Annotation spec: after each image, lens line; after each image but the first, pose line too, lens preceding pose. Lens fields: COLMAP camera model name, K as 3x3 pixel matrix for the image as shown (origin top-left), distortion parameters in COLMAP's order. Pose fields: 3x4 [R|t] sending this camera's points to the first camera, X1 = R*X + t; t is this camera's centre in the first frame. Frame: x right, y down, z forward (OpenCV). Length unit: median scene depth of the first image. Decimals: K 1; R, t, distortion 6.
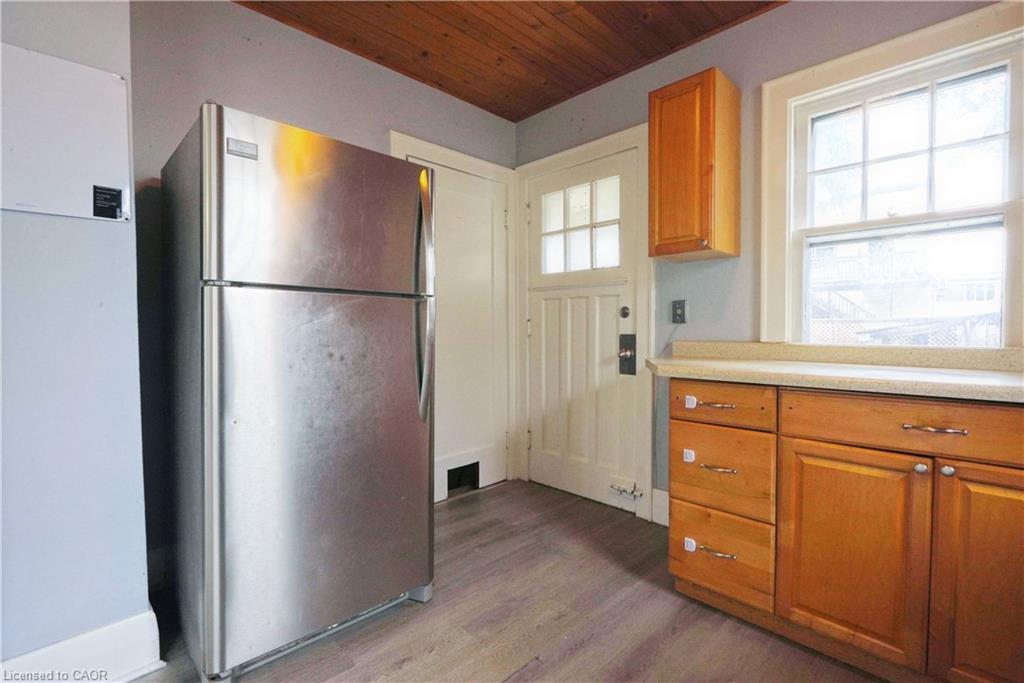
lens RADIAL K [[465.1, 0, 506.7], [0, 465.1, 339.9], [0, 0, 1]] dist [-0.001485, 0.000239]
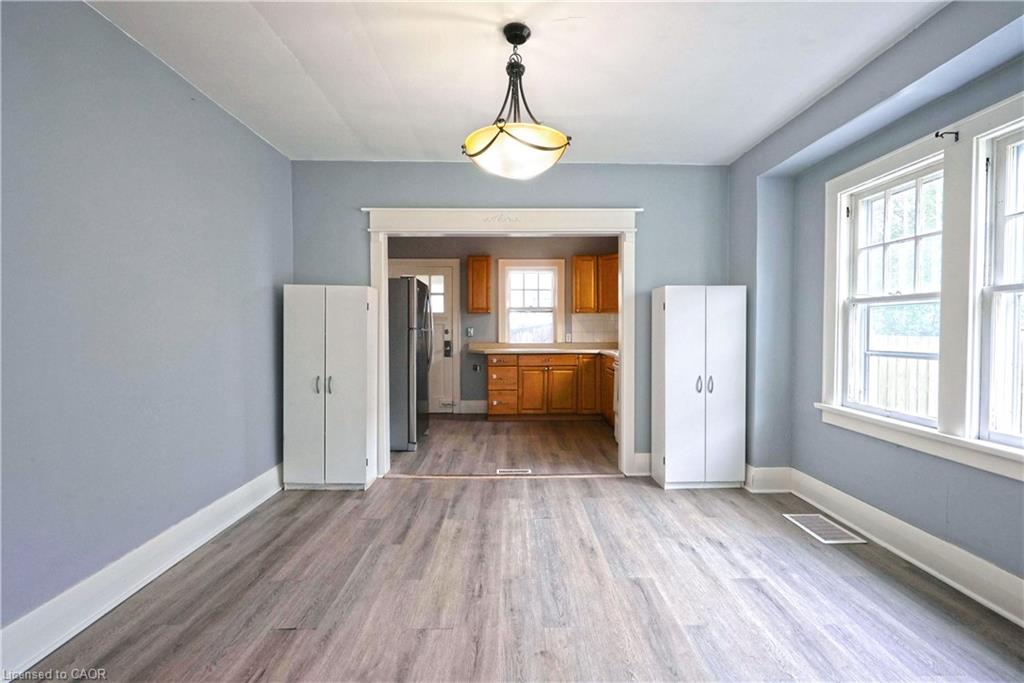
lens RADIAL K [[465.1, 0, 508.6], [0, 465.1, 349.6], [0, 0, 1]] dist [-0.001485, 0.000239]
pose [[0.684959, -0.028634, 0.728019, -1.996737], [0.018030, 0.999588, 0.022351, -0.021203], [-0.728359, -0.002183, 0.685193, -1.395457]]
